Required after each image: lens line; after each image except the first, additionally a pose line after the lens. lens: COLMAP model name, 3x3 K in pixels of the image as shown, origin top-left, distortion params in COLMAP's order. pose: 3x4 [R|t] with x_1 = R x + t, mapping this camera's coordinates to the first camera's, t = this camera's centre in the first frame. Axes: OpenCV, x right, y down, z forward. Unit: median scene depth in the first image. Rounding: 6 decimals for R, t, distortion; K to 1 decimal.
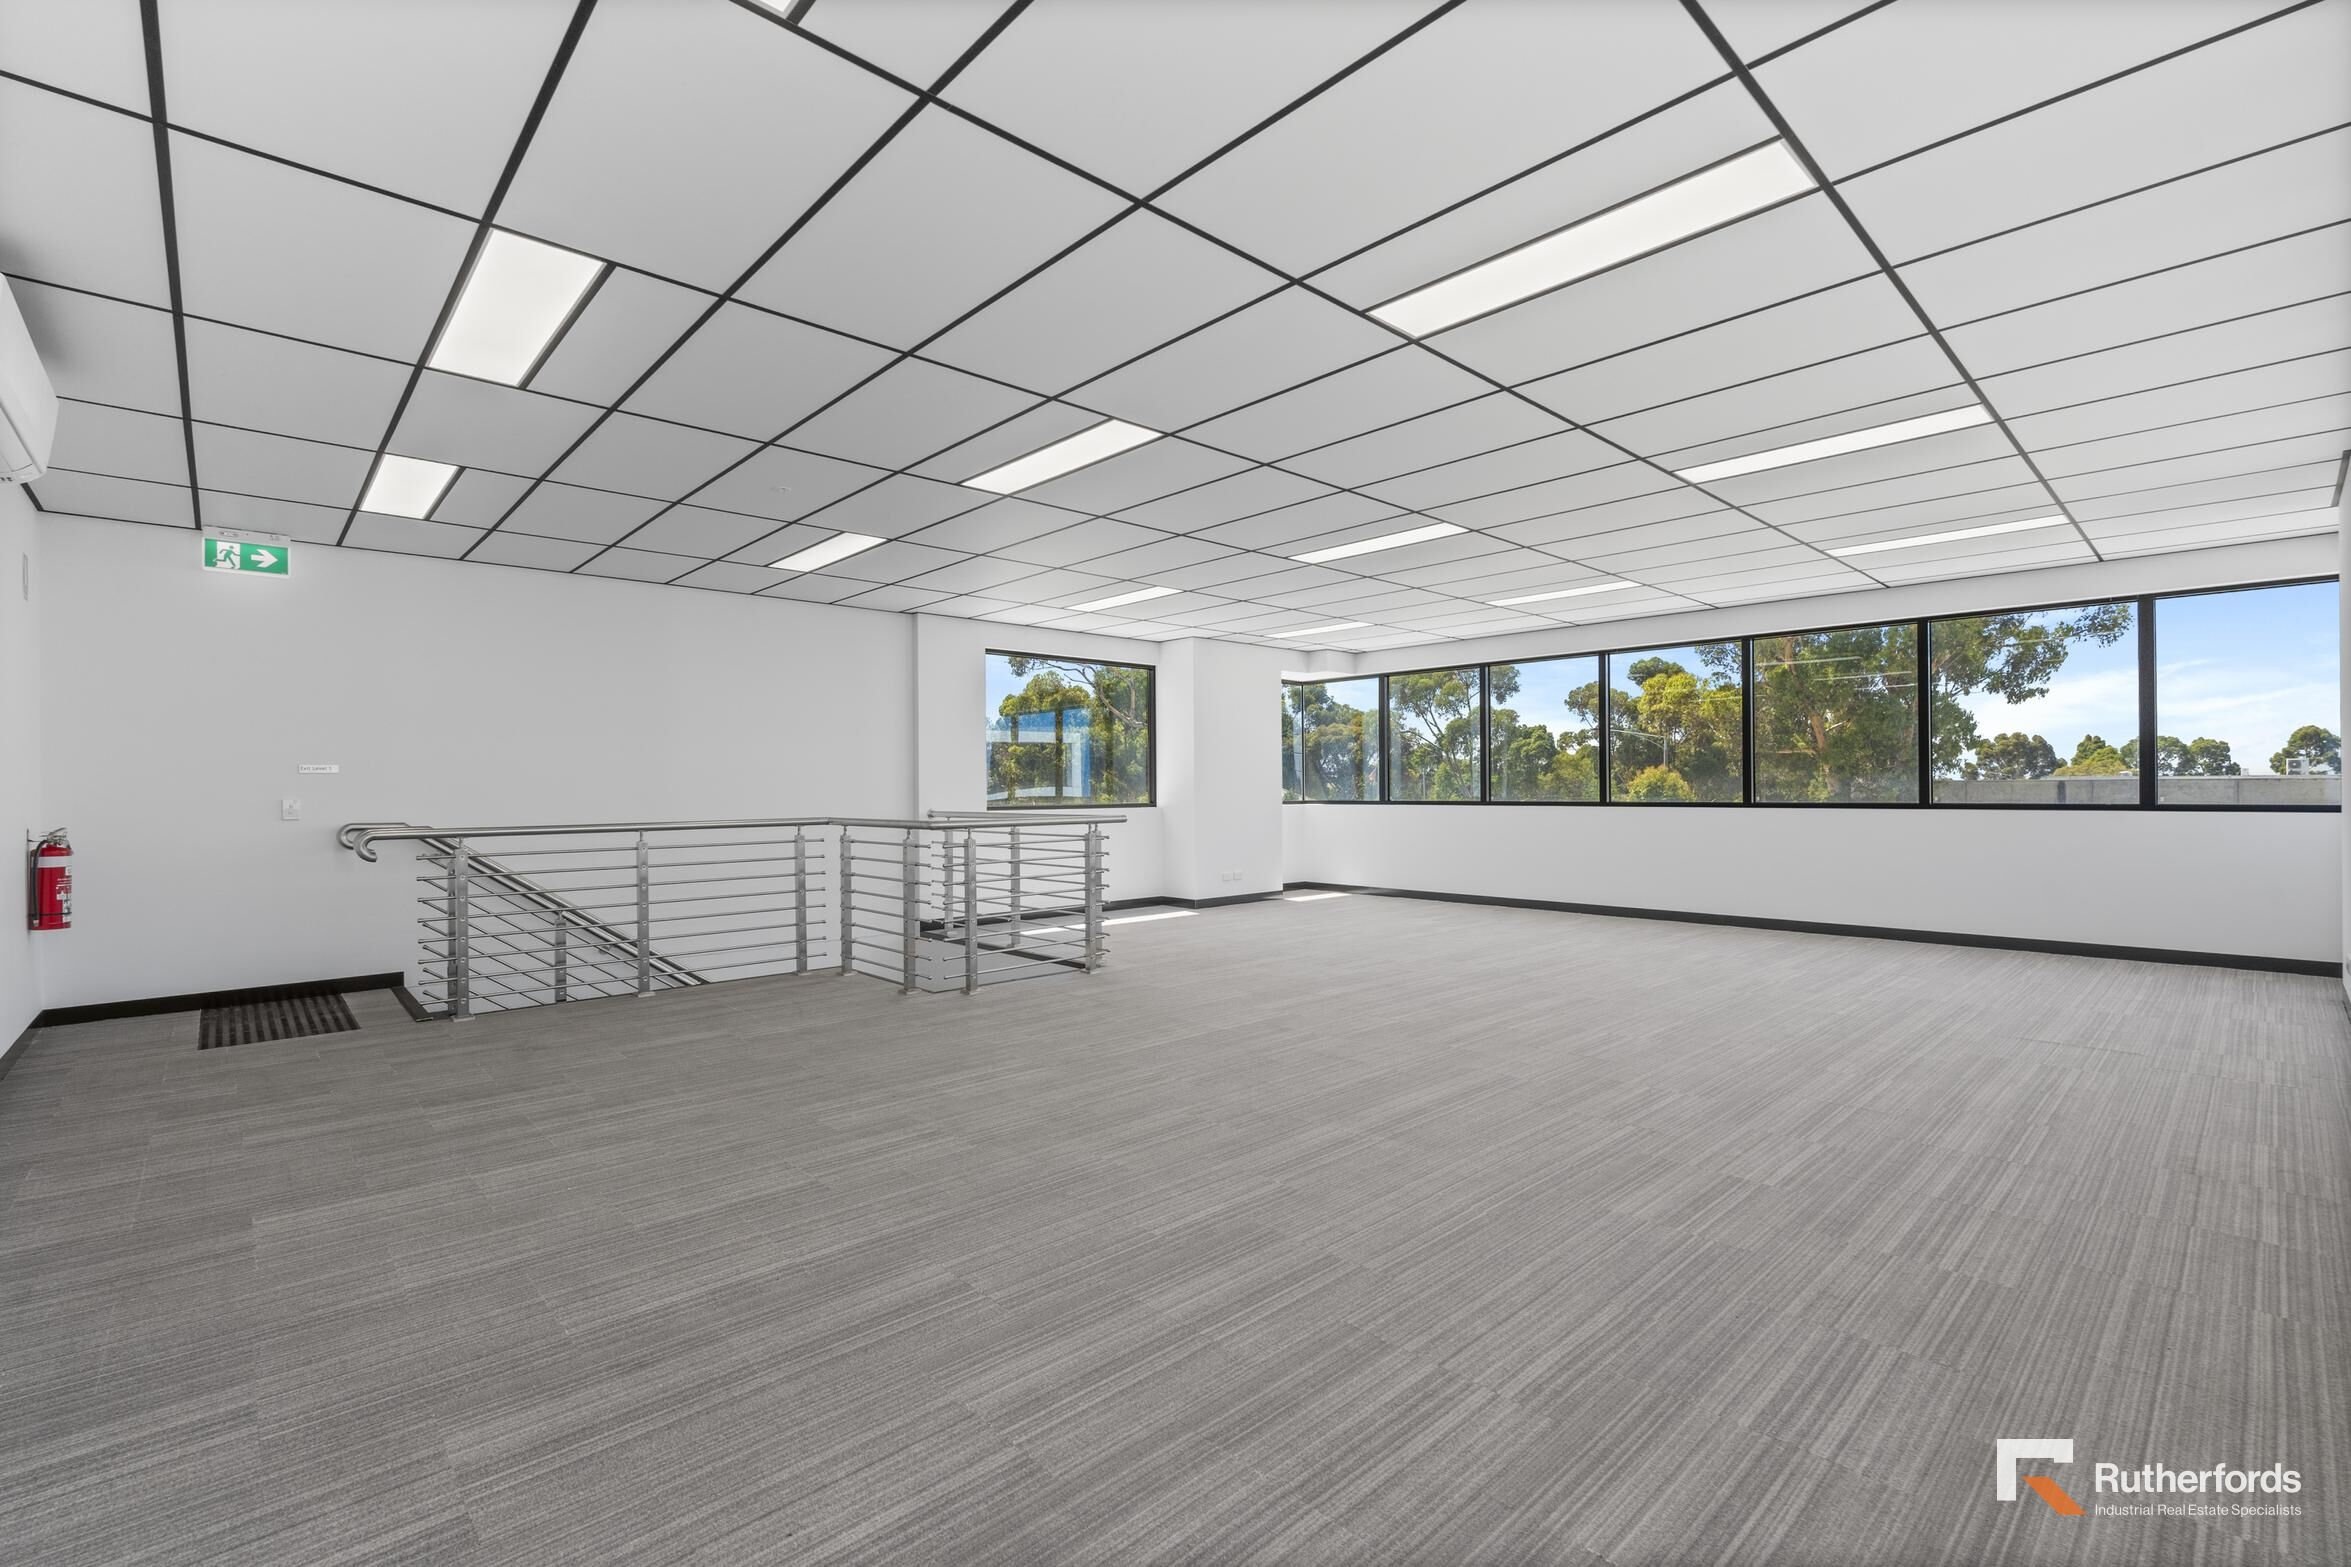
lens RADIAL K [[1037.3, 0, 1183.2], [0, 1037.3, 793.0], [0, 0, 1]] dist [-0.005665, 0.000723]
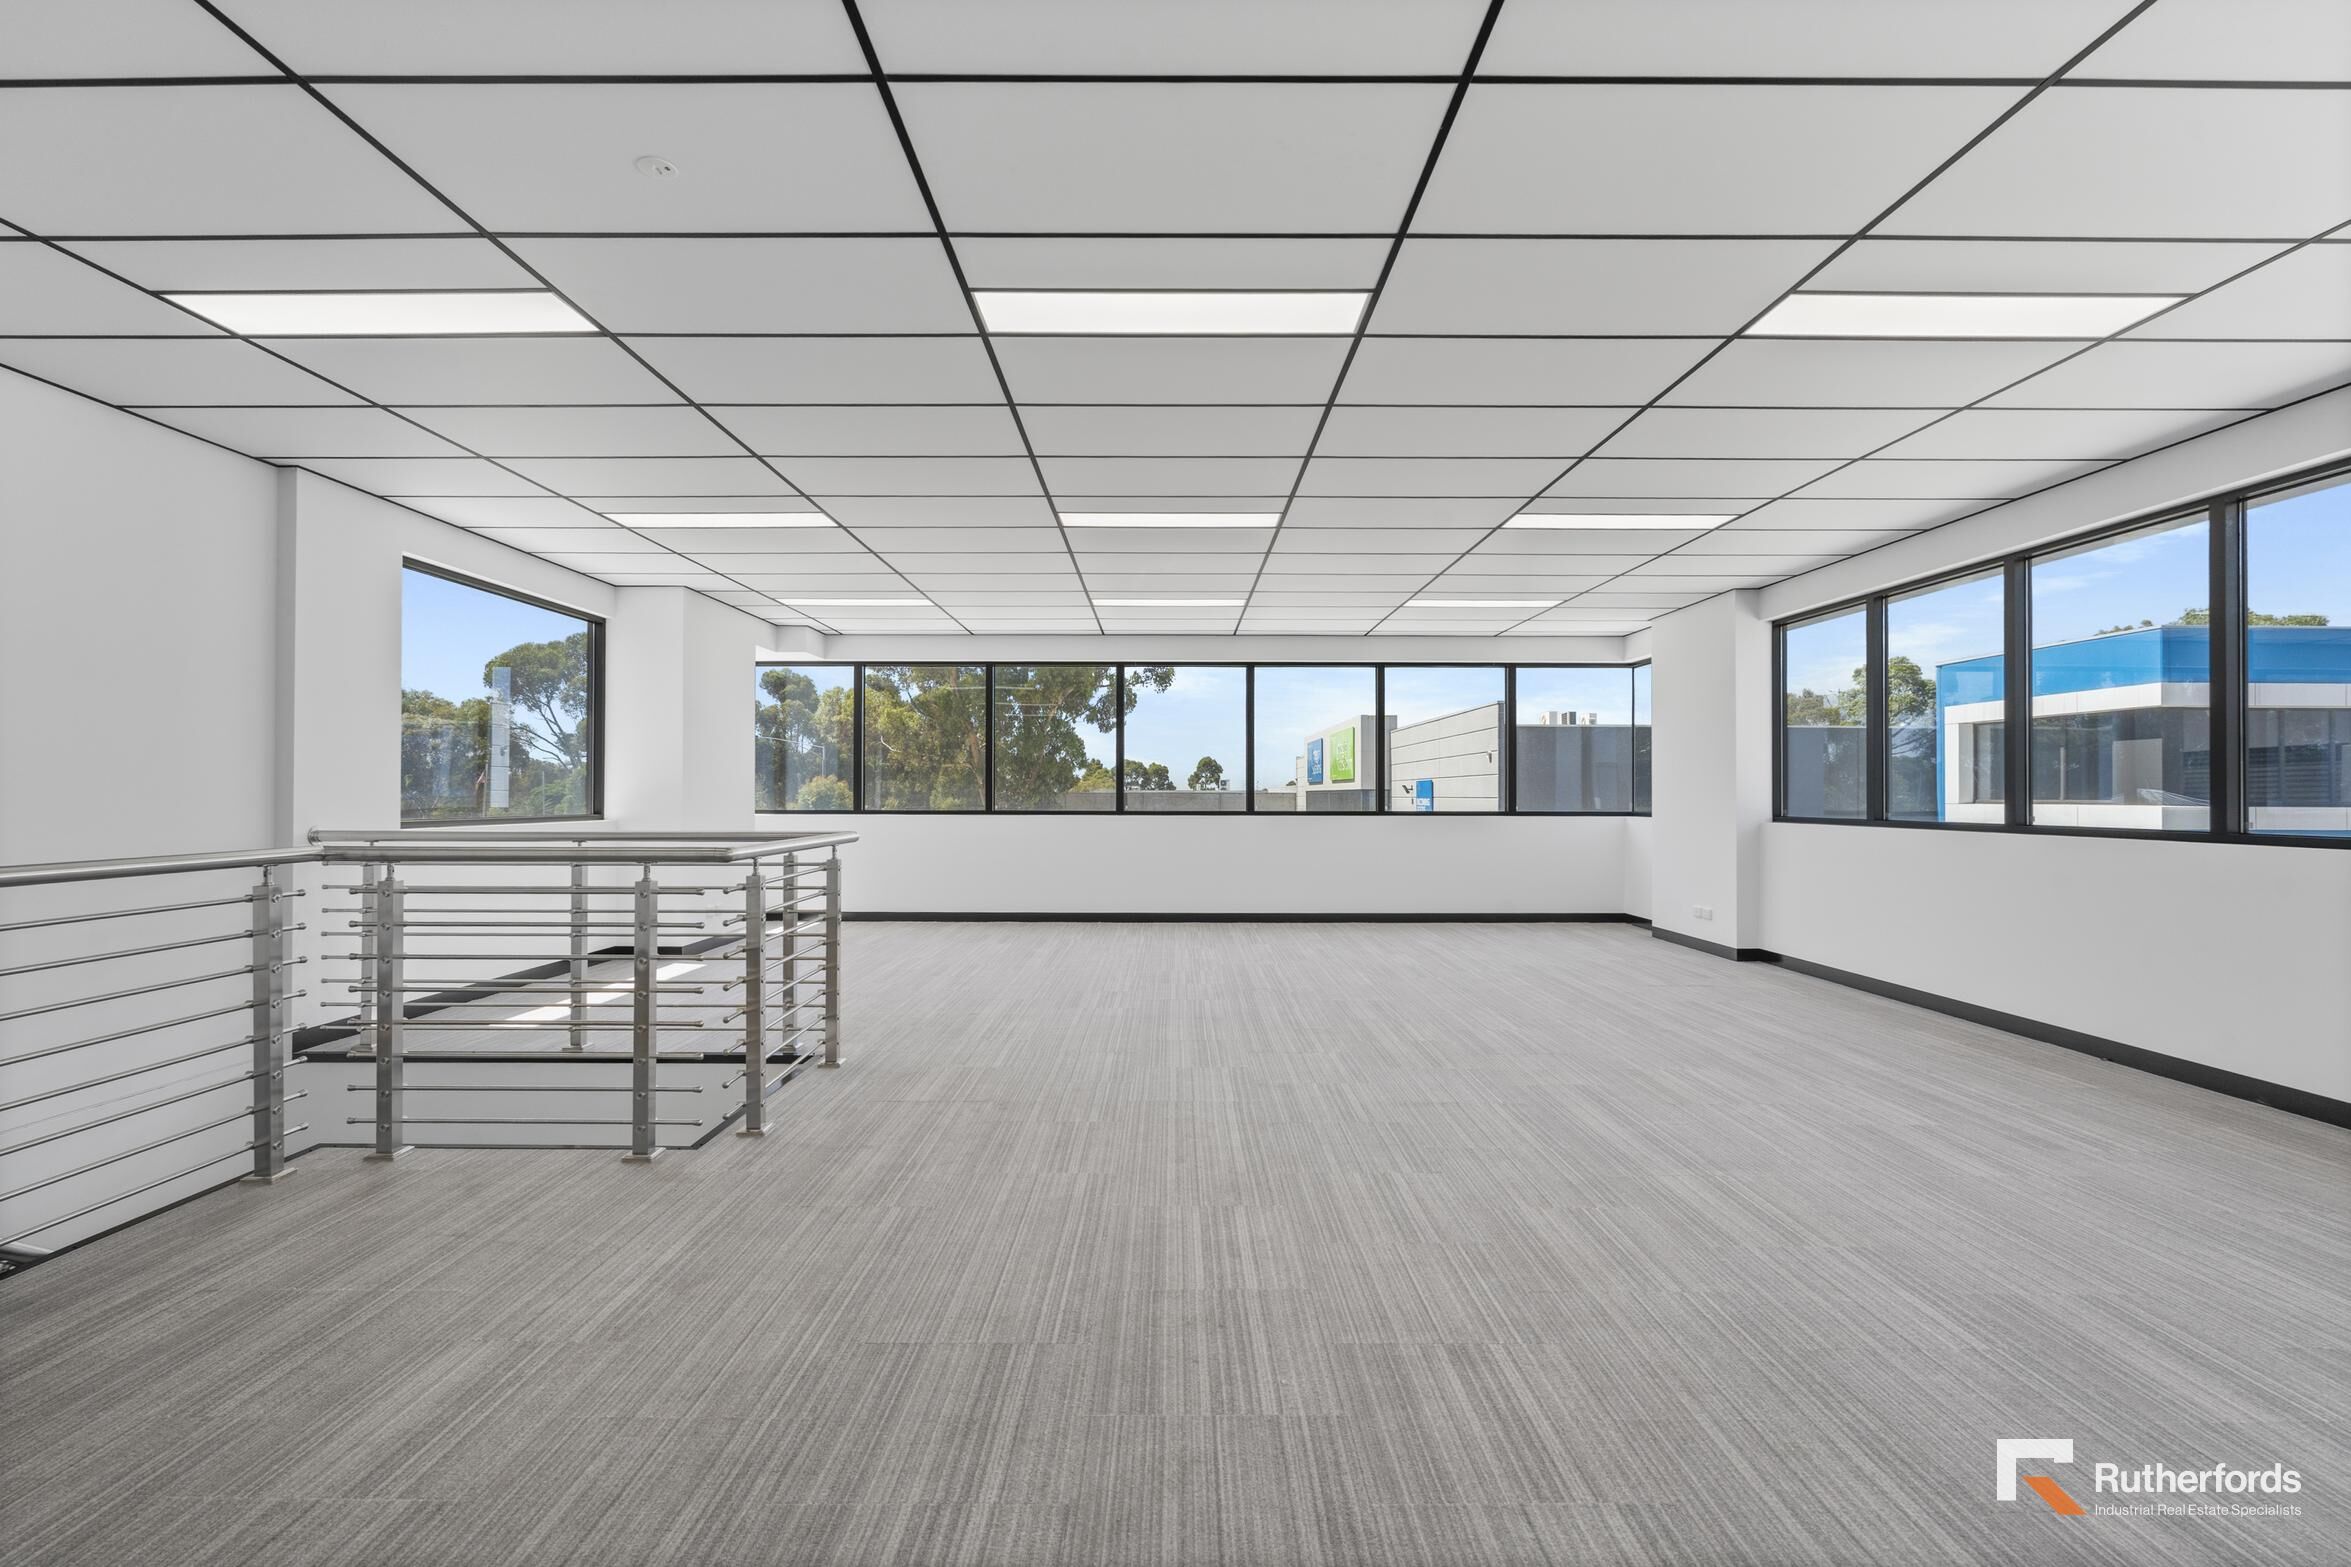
lens RADIAL K [[1037.3, 0, 1183.2], [0, 1037.3, 793.0], [0, 0, 1]] dist [-0.005665, 0.000723]
pose [[0.684599, 0.010326, 0.728847, -0.660237], [-0.004850, 0.999942, -0.009611, 0.001379], [-0.728904, 0.003045, 0.684609, 0.568956]]
